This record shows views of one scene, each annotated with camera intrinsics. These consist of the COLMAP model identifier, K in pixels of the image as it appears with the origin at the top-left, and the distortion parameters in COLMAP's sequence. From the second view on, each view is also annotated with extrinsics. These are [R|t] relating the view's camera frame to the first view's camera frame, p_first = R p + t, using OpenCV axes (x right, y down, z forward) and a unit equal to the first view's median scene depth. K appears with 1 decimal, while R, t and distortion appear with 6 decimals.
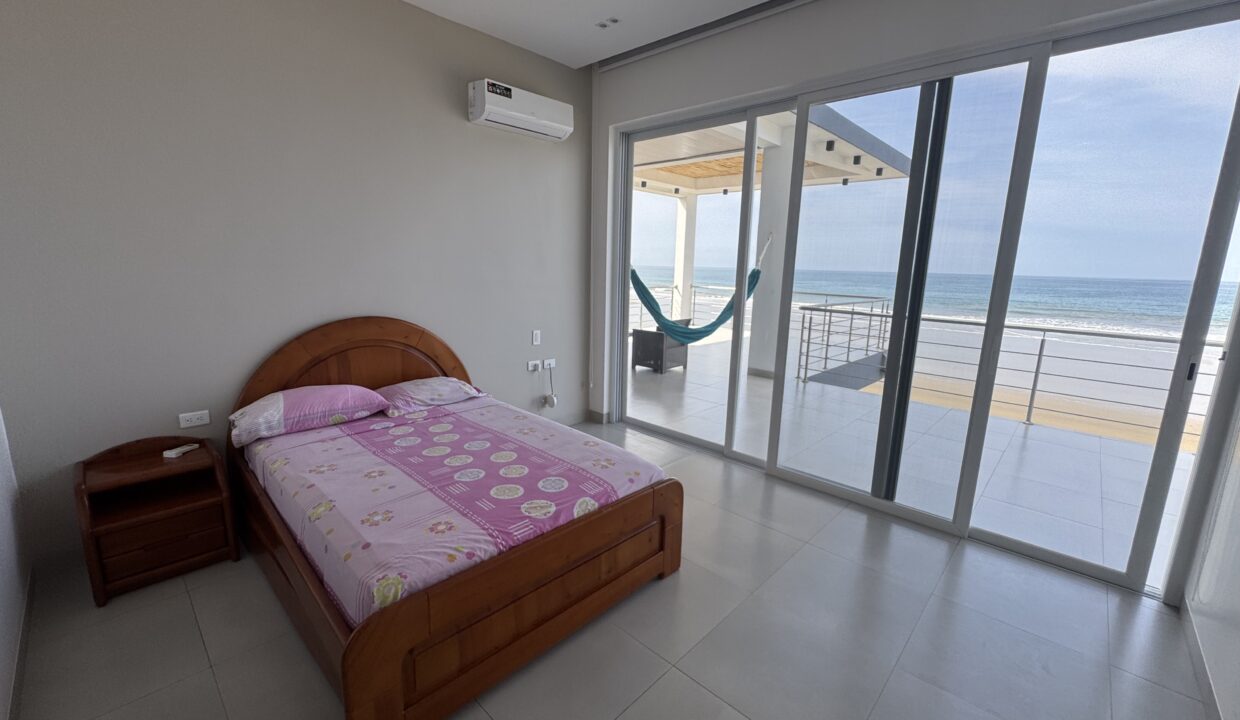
lens RADIAL K [[496.3, 0, 620.0], [0, 496.3, 360.0], [0, 0, 1]] dist [-0.002204, -0.000294]
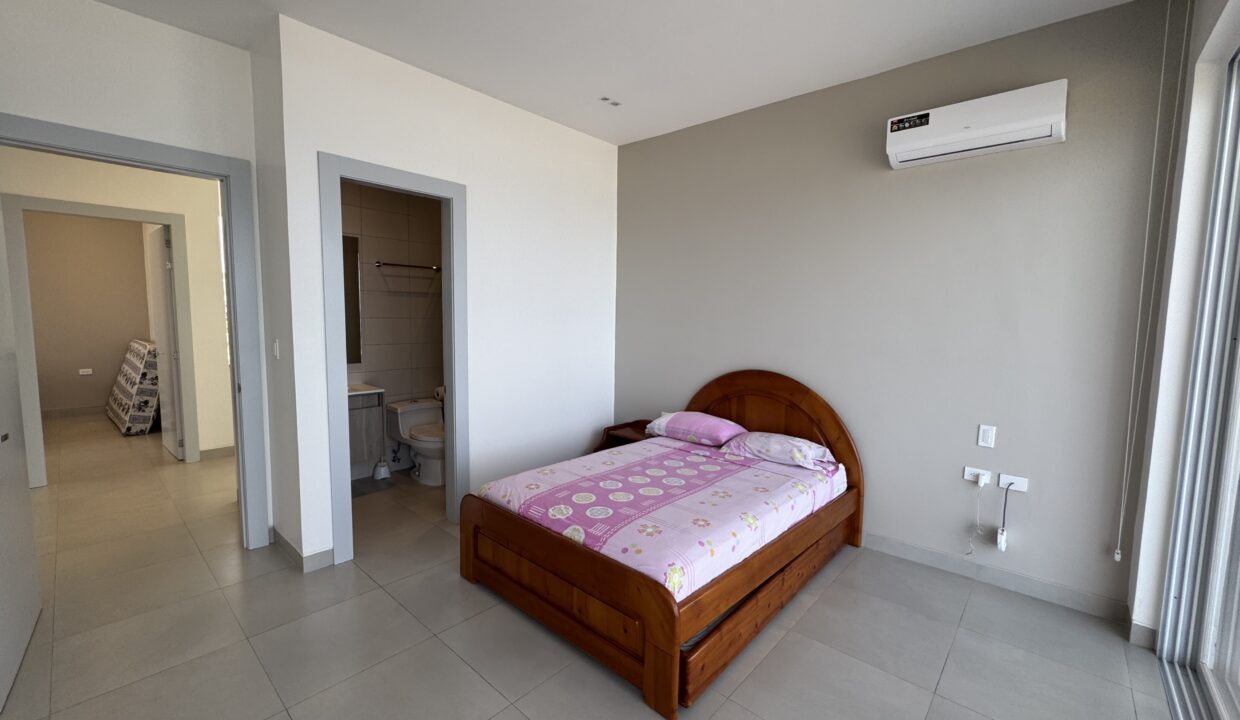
lens RADIAL K [[496.3, 0, 620.0], [0, 496.3, 360.0], [0, 0, 1]] dist [-0.002204, -0.000294]
pose [[0.021253, 0.067393, -0.997500, 0.814239], [-0.204675, 0.976887, 0.061639, -0.143085], [0.978599, 0.202854, 0.034556, 0.773927]]
